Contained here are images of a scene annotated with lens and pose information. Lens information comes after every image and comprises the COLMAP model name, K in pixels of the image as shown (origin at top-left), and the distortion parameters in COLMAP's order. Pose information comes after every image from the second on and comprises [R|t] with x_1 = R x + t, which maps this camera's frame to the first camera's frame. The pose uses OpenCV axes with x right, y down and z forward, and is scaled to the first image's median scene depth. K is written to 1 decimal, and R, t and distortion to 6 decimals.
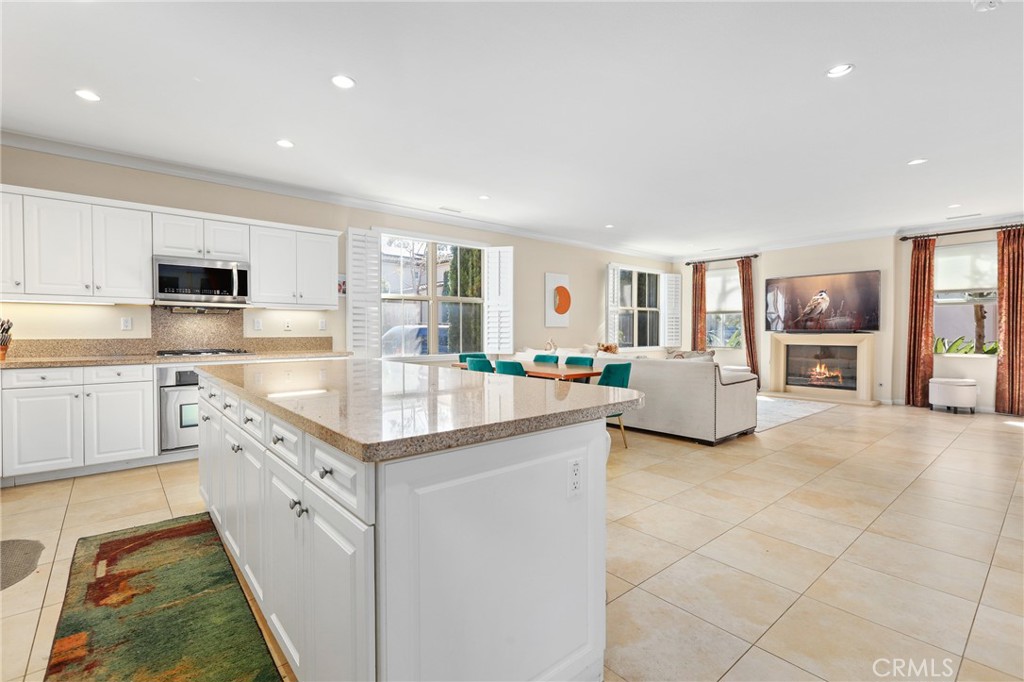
lens RADIAL K [[470.0, 0, 509.0], [0, 470.0, 335.7], [0, 0, 1]] dist [-0.000882, 0.001014]
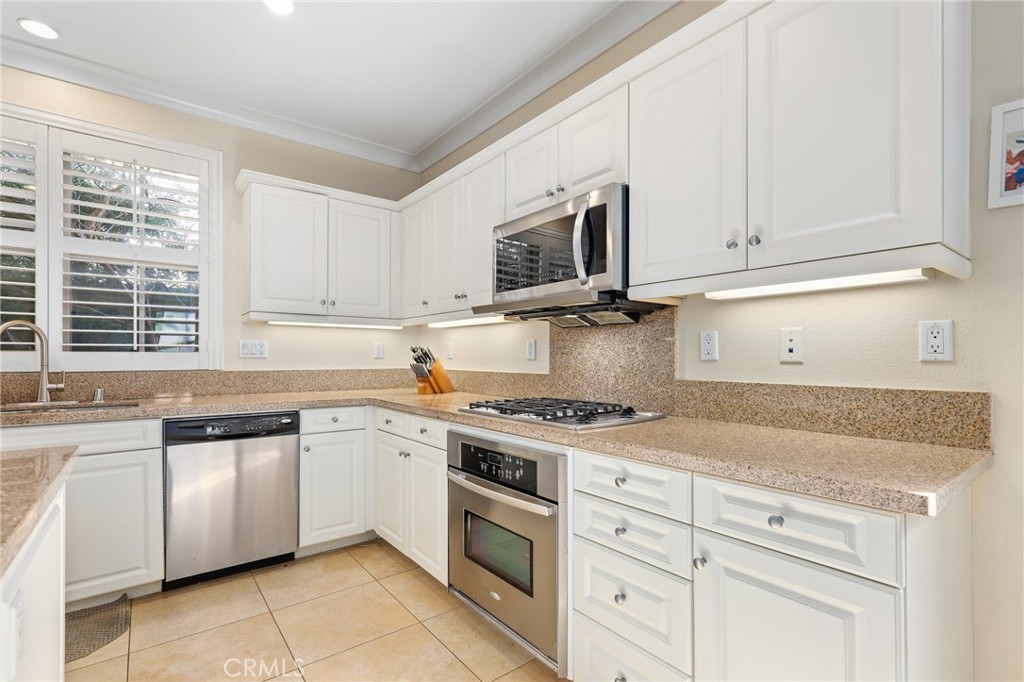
lens RADIAL K [[470.0, 0, 521.2], [0, 470.0, 353.8], [0, 0, 1]] dist [-0.000882, 0.001014]
pose [[-0.029903, -0.005468, -0.999538, -0.117304], [-0.012734, 0.999906, -0.005089, -0.010062], [0.999472, 0.012576, -0.029970, 0.620247]]
